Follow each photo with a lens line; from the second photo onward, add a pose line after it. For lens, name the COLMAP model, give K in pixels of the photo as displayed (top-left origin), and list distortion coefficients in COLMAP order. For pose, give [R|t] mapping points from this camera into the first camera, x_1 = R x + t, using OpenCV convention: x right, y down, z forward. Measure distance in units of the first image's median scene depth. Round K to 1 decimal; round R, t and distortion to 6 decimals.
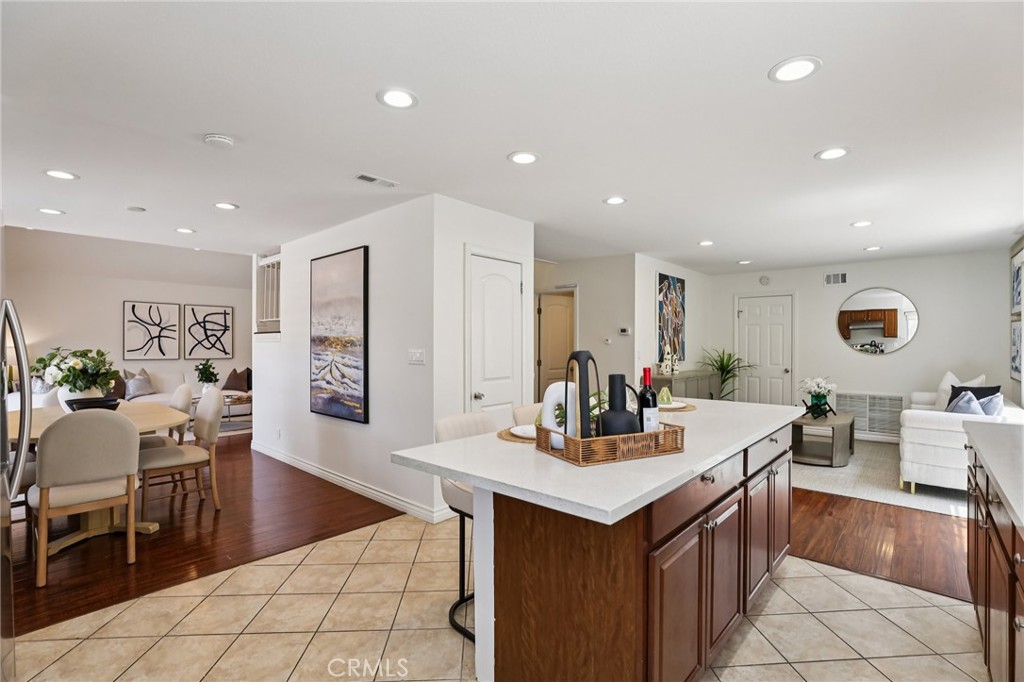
lens RADIAL K [[470.0, 0, 520.0], [0, 470.0, 340.5], [0, 0, 1]] dist [-0.030326, 0.000437]
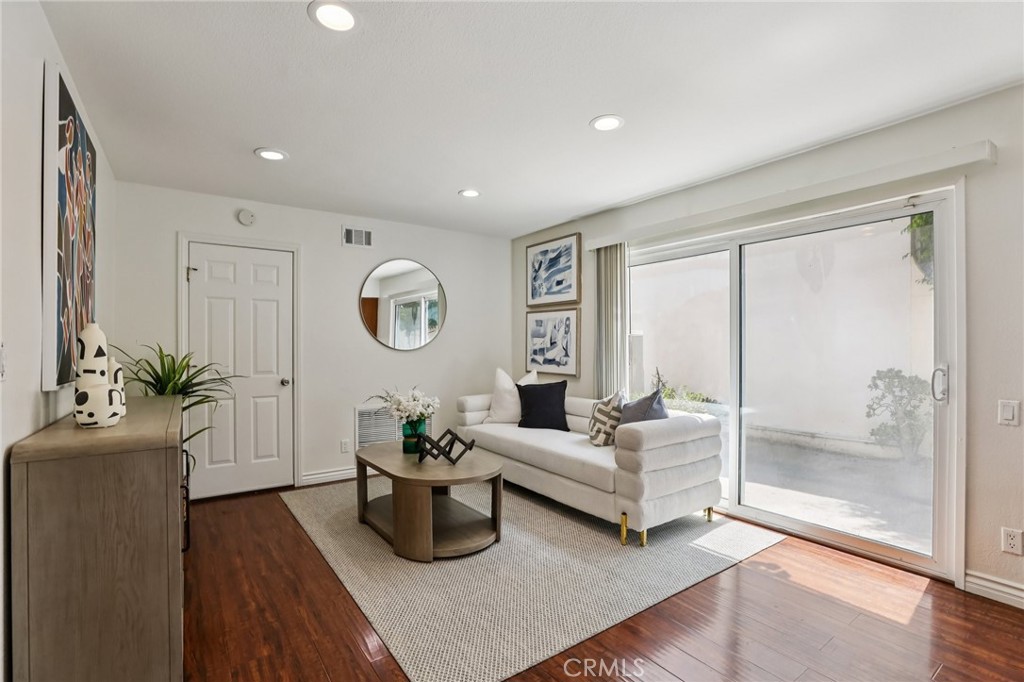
lens RADIAL K [[470.0, 0, 520.0], [0, 470.0, 340.5], [0, 0, 1]] dist [-0.030326, 0.000437]
pose [[0.222647, 0.010931, 0.974838, 0.085369], [0.003562, 0.999921, -0.012026, 0.023041], [-0.974893, 0.006150, 0.222590, 0.633370]]
